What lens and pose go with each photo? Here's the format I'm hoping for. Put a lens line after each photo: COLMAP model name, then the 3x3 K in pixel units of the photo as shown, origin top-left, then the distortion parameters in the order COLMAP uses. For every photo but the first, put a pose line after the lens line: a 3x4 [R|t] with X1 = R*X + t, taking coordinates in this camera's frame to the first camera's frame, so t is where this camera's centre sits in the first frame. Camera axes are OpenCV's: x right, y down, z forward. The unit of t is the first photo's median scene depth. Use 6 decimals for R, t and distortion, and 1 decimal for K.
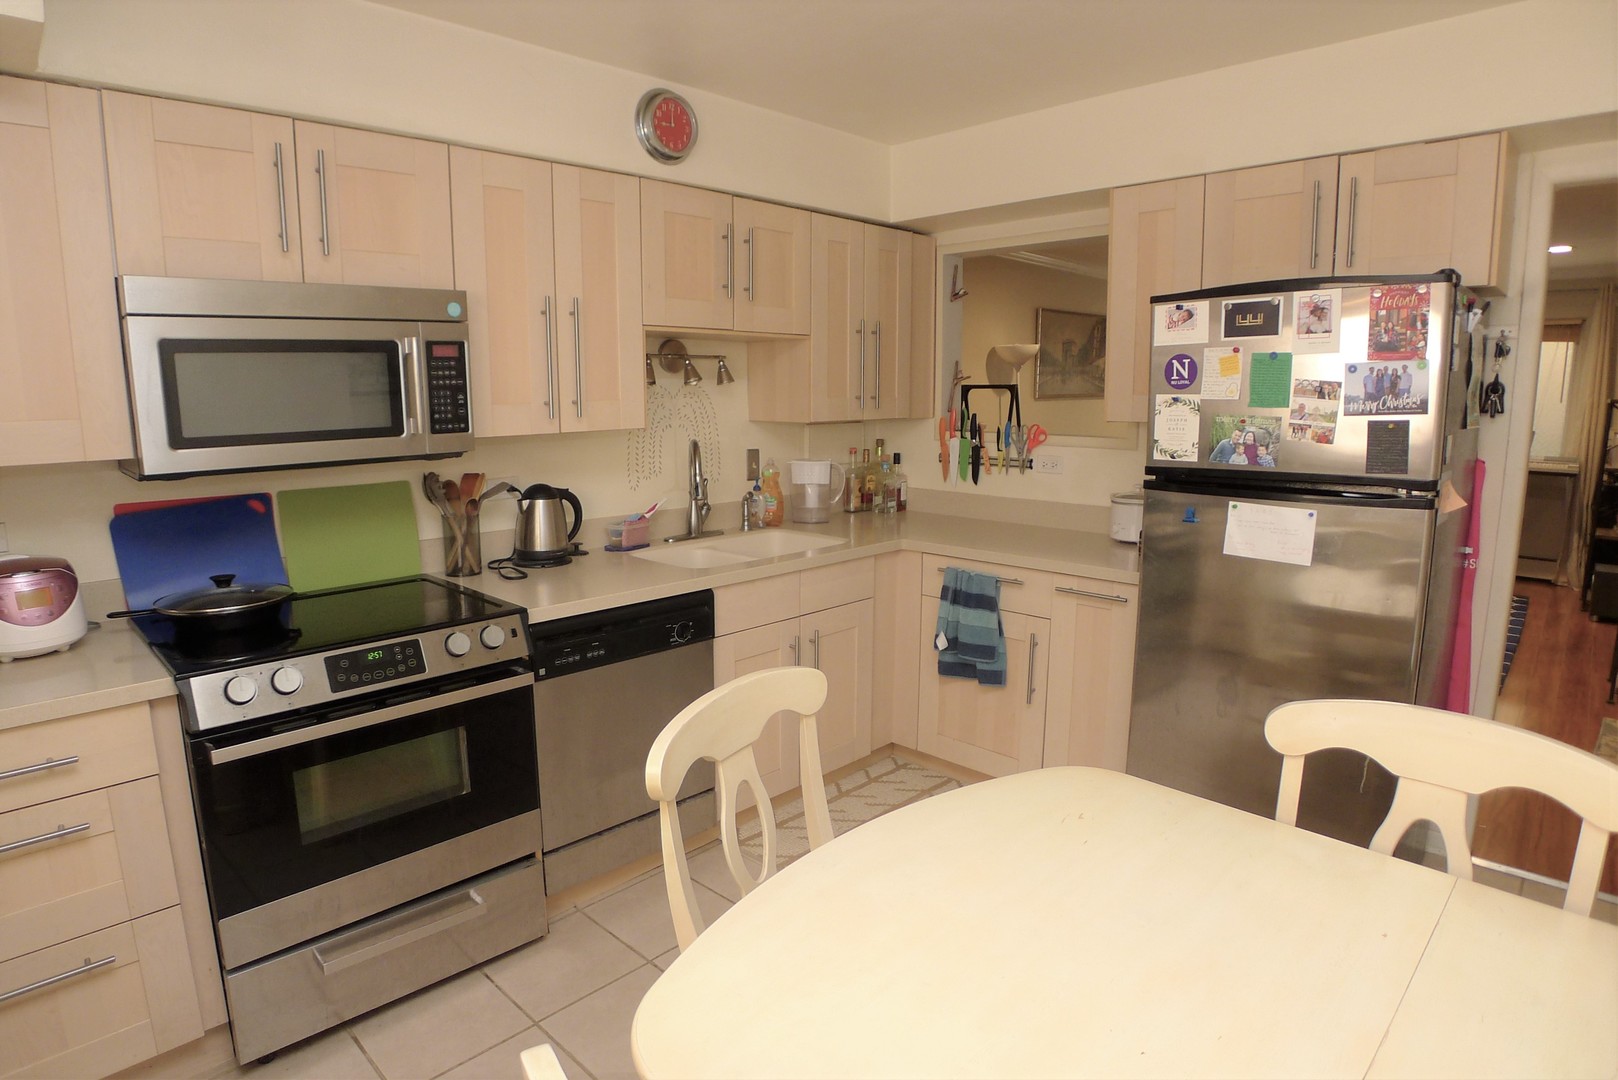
lens RADIAL K [[855.7, 0, 809.0], [0, 855.7, 540.0], [0, 0, 1]] dist [-0.081538, 0.000556]
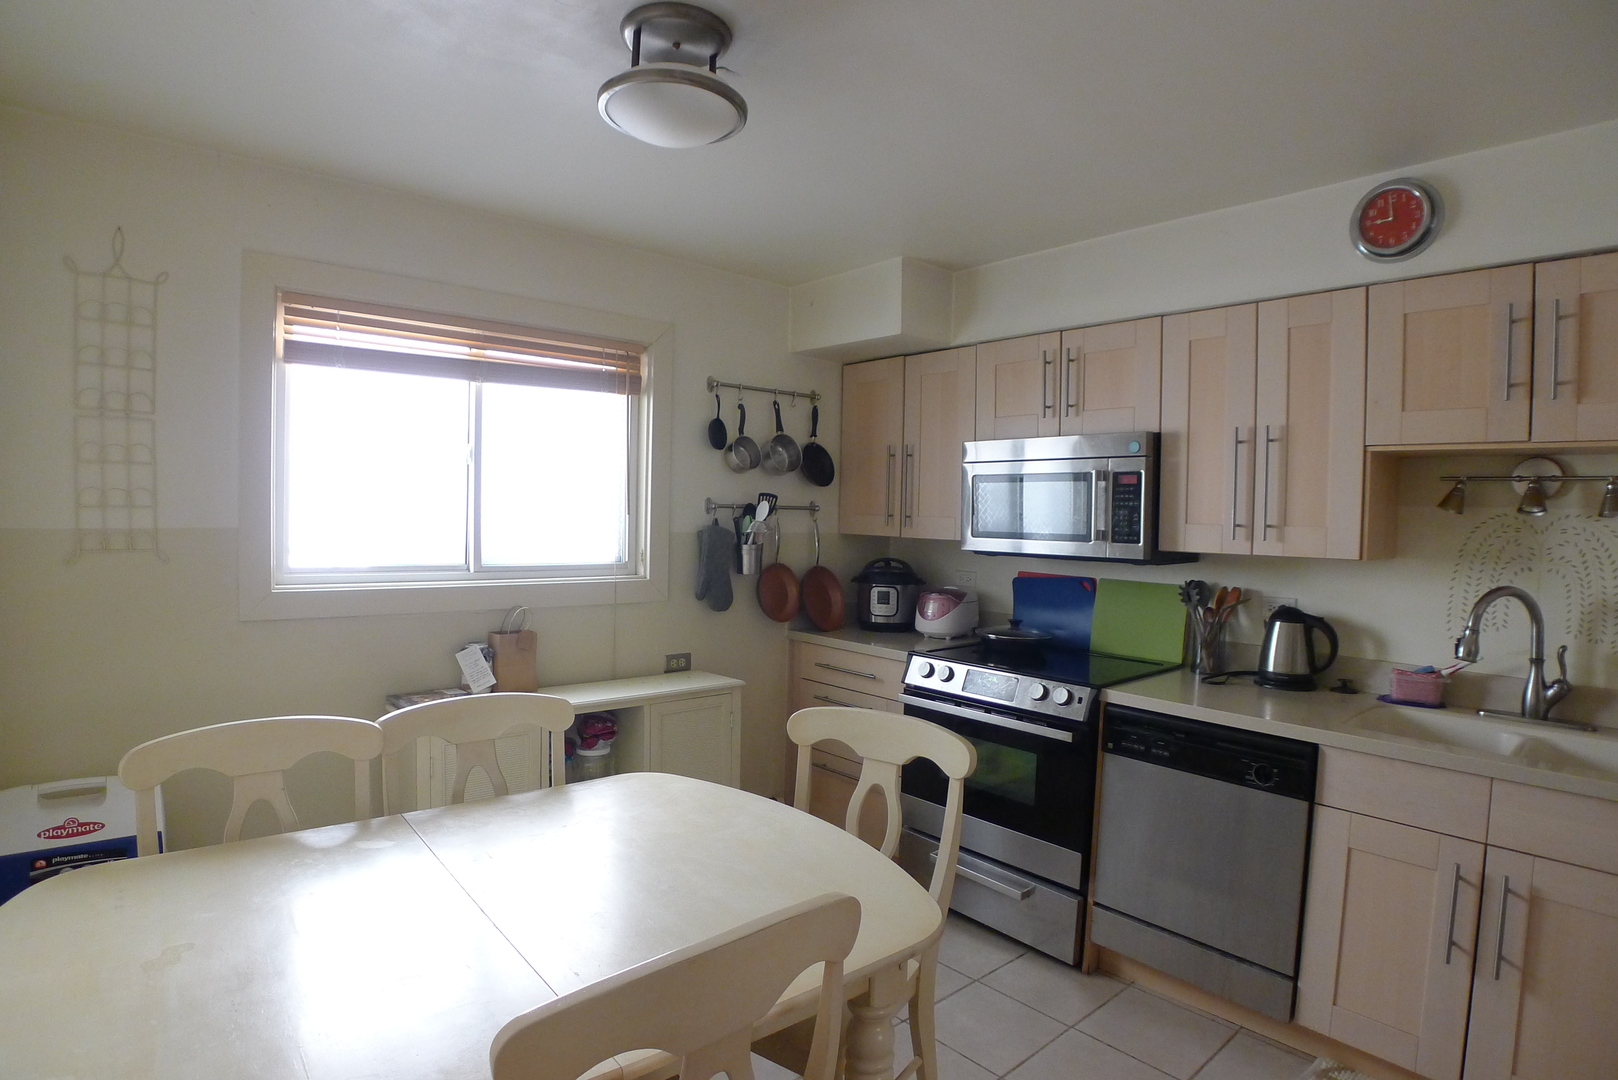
lens RADIAL K [[855.7, 0, 809.0], [0, 855.7, 540.0], [0, 0, 1]] dist [-0.081538, 0.000556]
pose [[-0.069836, 0.036461, -0.996892, 0.769146], [-0.196616, 0.979226, 0.049589, -0.088227], [0.977990, 0.199468, -0.061216, 0.533620]]
